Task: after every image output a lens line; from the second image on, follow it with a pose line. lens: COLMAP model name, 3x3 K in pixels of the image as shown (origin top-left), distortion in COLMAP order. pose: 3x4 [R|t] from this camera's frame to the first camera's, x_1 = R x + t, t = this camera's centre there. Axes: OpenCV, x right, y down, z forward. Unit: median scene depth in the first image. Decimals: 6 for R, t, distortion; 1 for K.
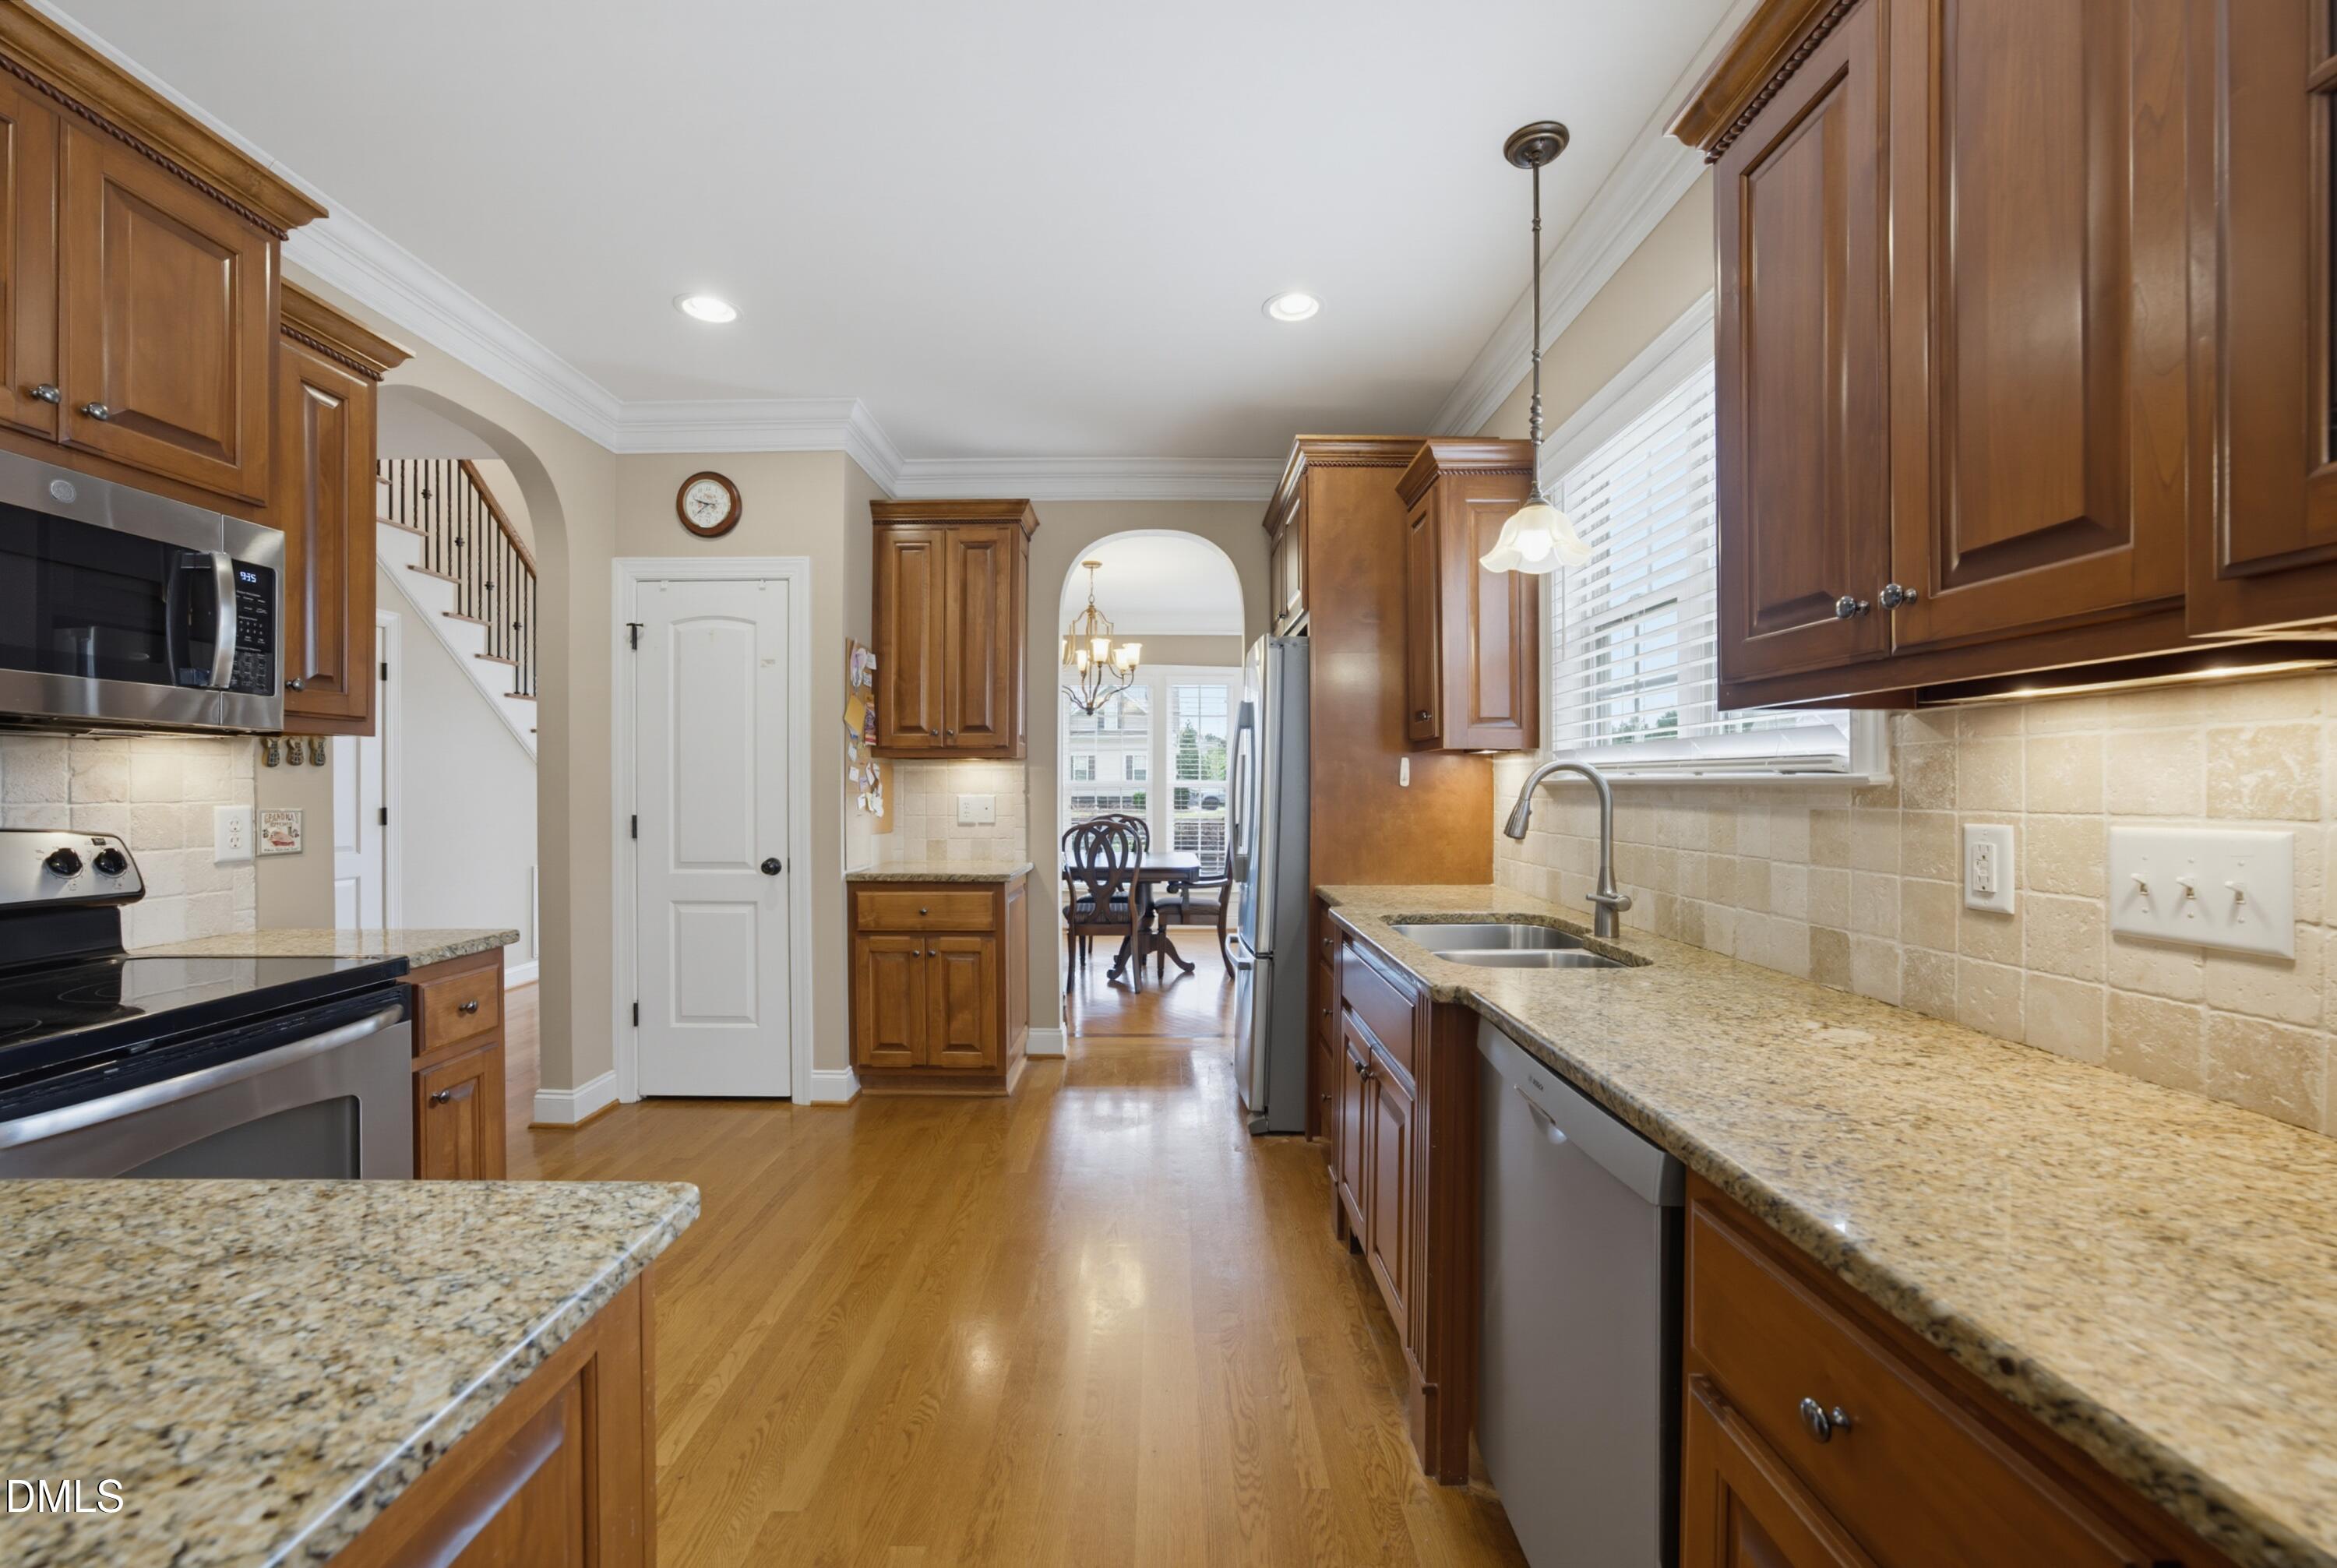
lens RADIAL K [[917.2, 0, 1168.7], [0, 917.2, 796.4], [0, 0, 1]] dist [-0.026696, 0.011400]
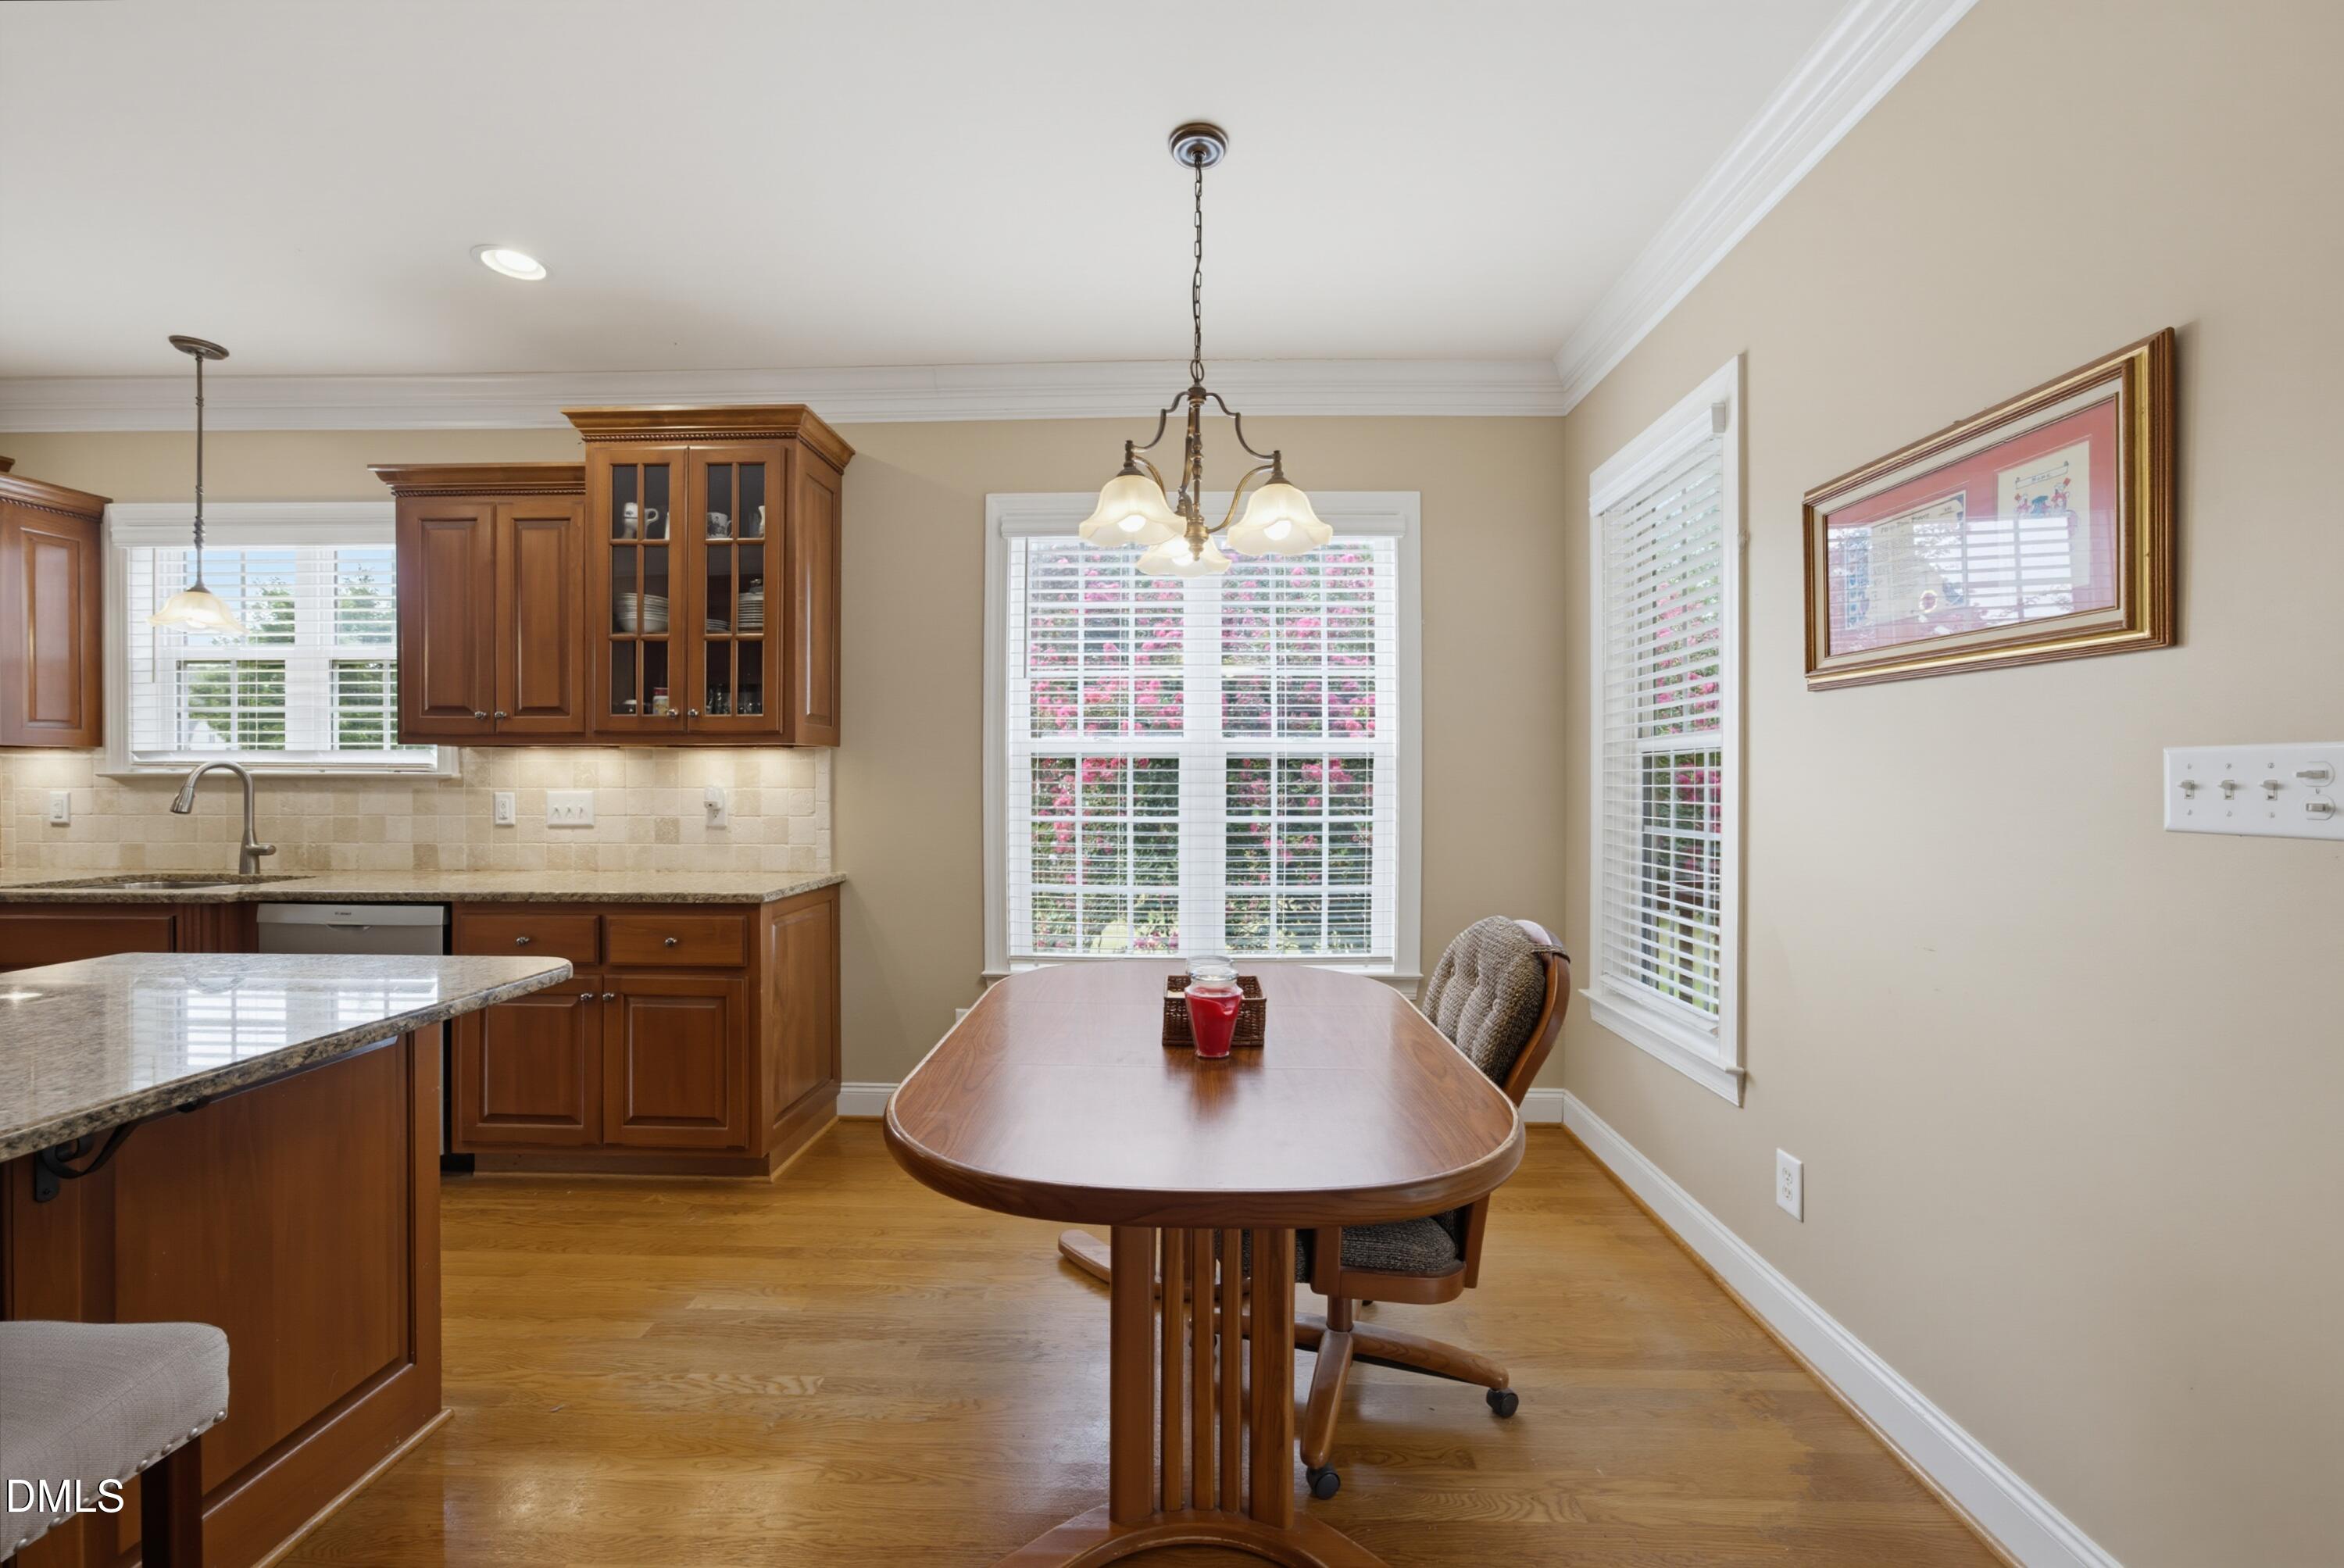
lens RADIAL K [[920.0, 0, 1172.2], [0, 920.0, 796.4], [0, 0, 1]] dist [-0.026696, 0.011400]
pose [[0.027344, -0.015094, 0.999512, -1.213172], [0.008678, 0.999852, 0.014862, 0.013564], [-0.999588, 0.008267, 0.027471, -0.737731]]
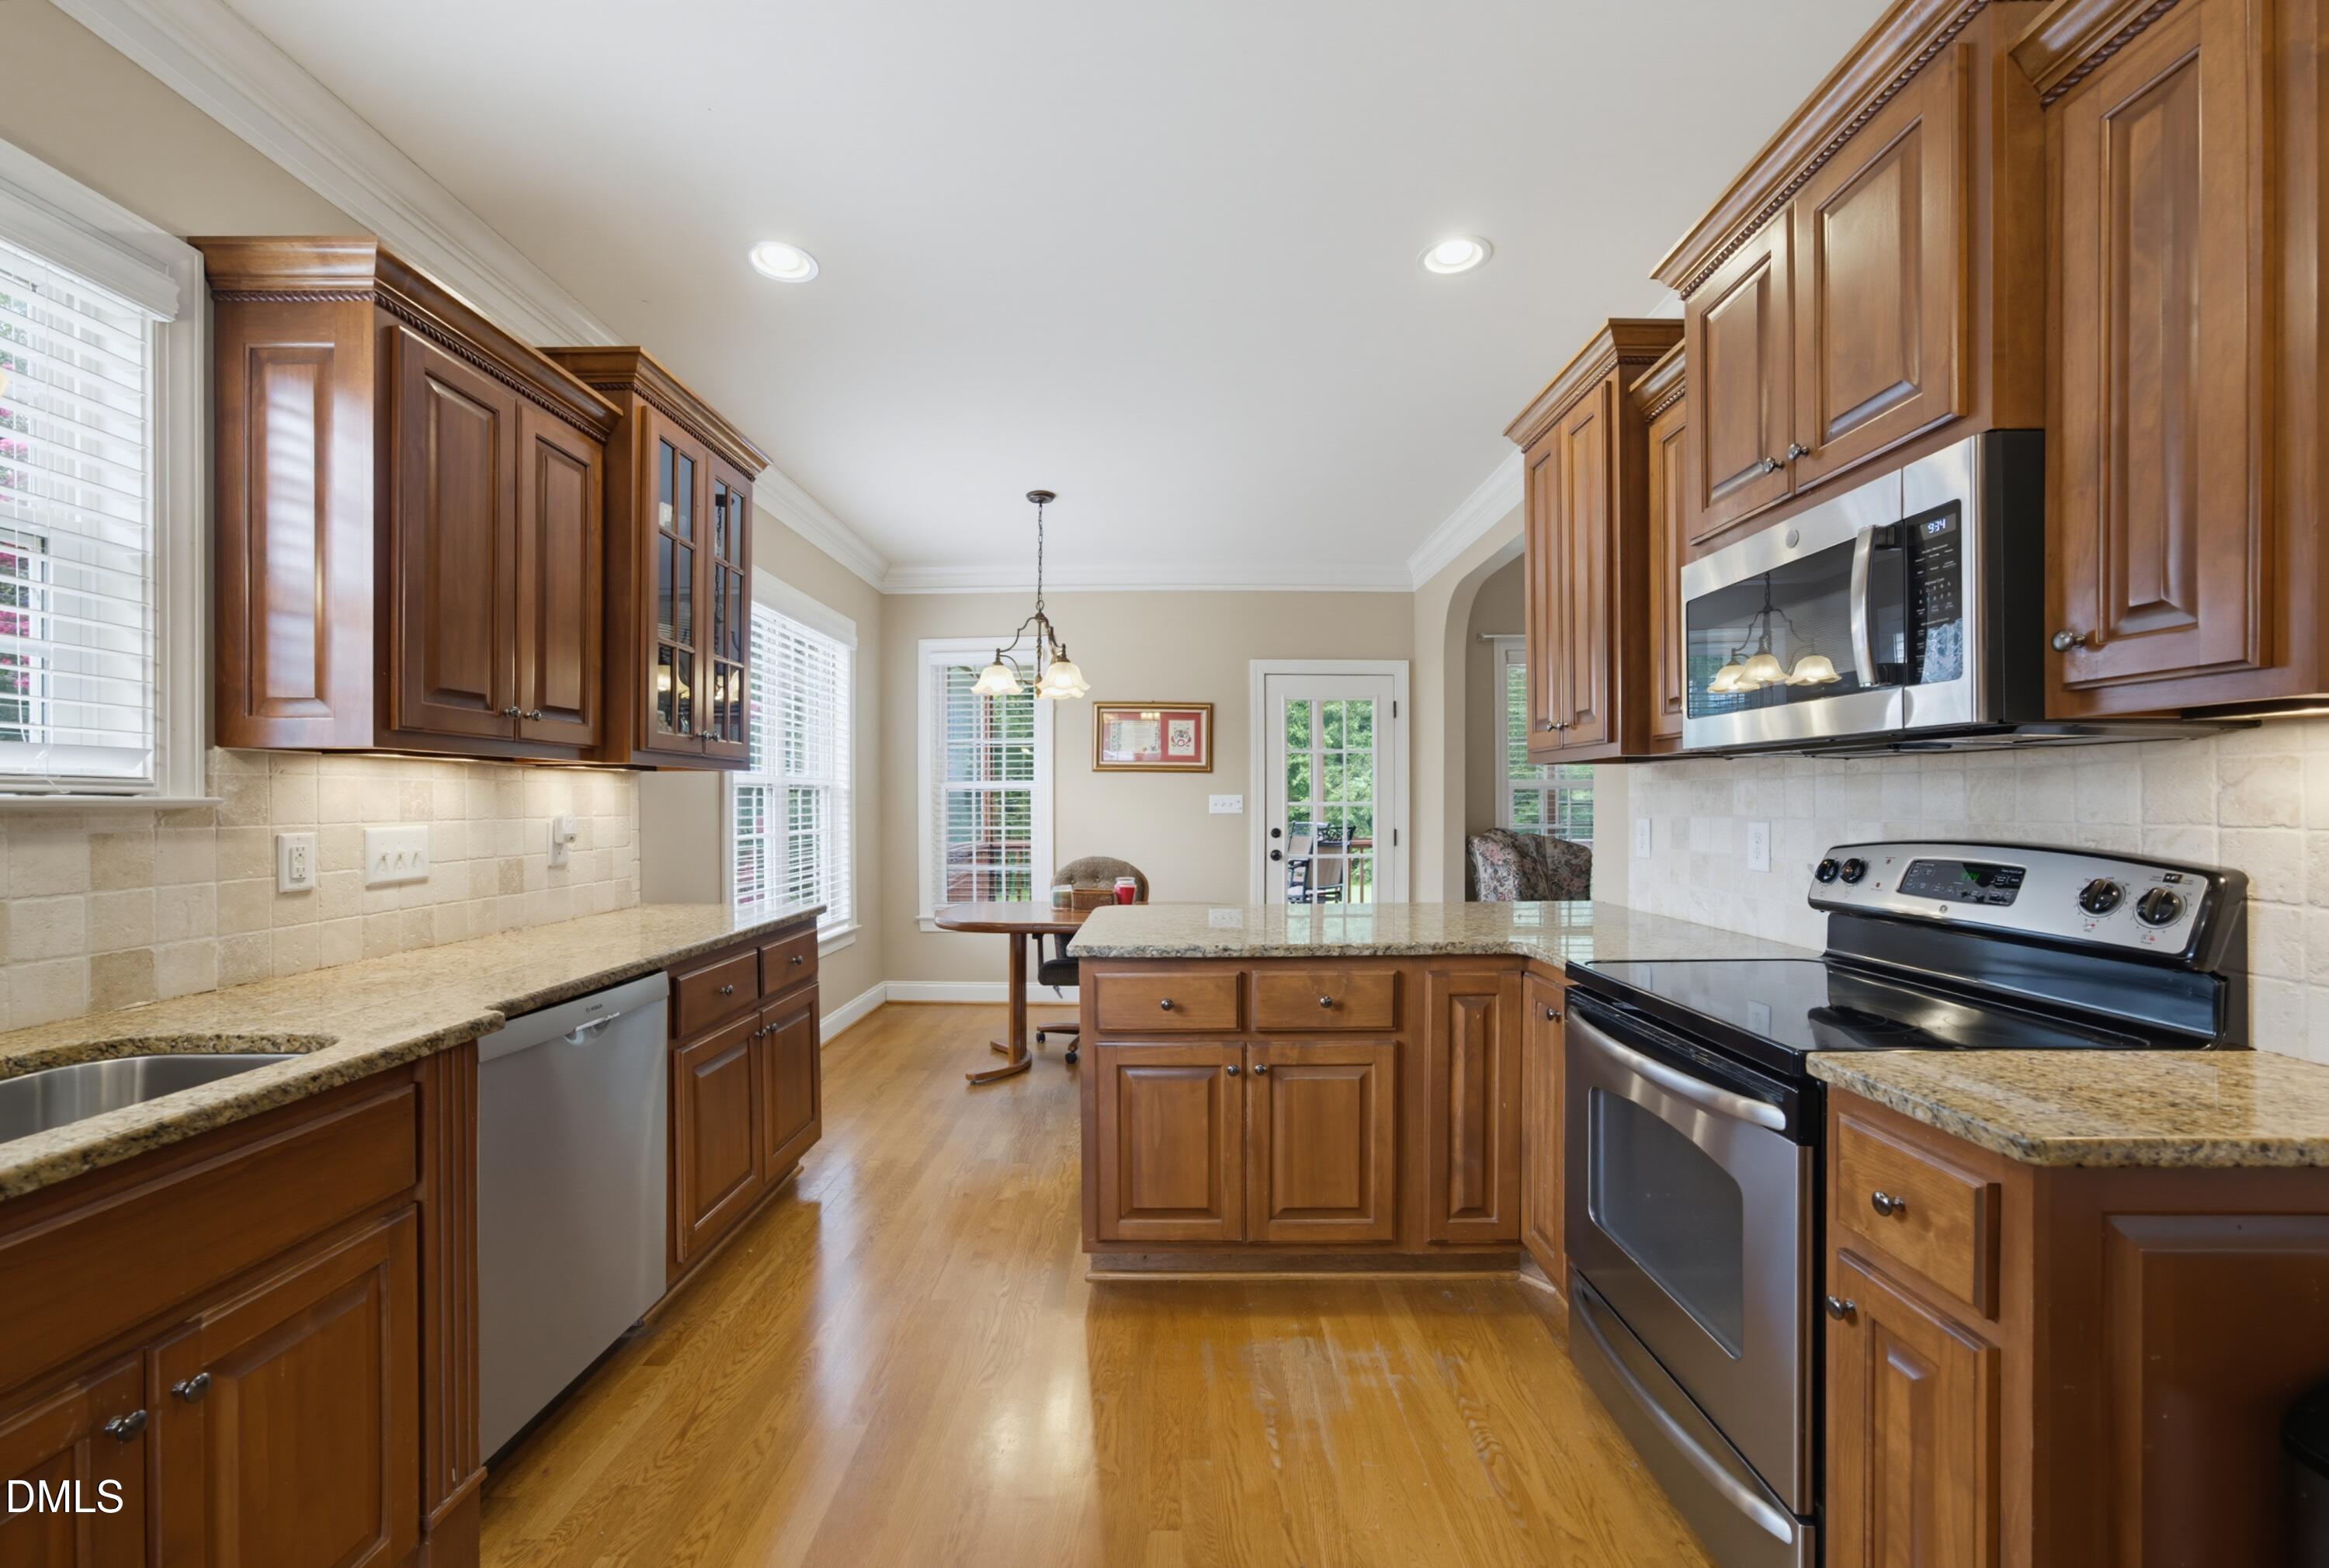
lens RADIAL K [[923.1, 0, 1160.9], [0, 923.1, 802.9], [0, 0, 1]] dist [-0.030754, 0.013047]
pose [[-0.999994, 0.003071, 0.001348, -0.362935], [0.003088, 0.999911, 0.012975, -0.023612], [-0.001308, 0.012980, -0.999915, 1.732058]]
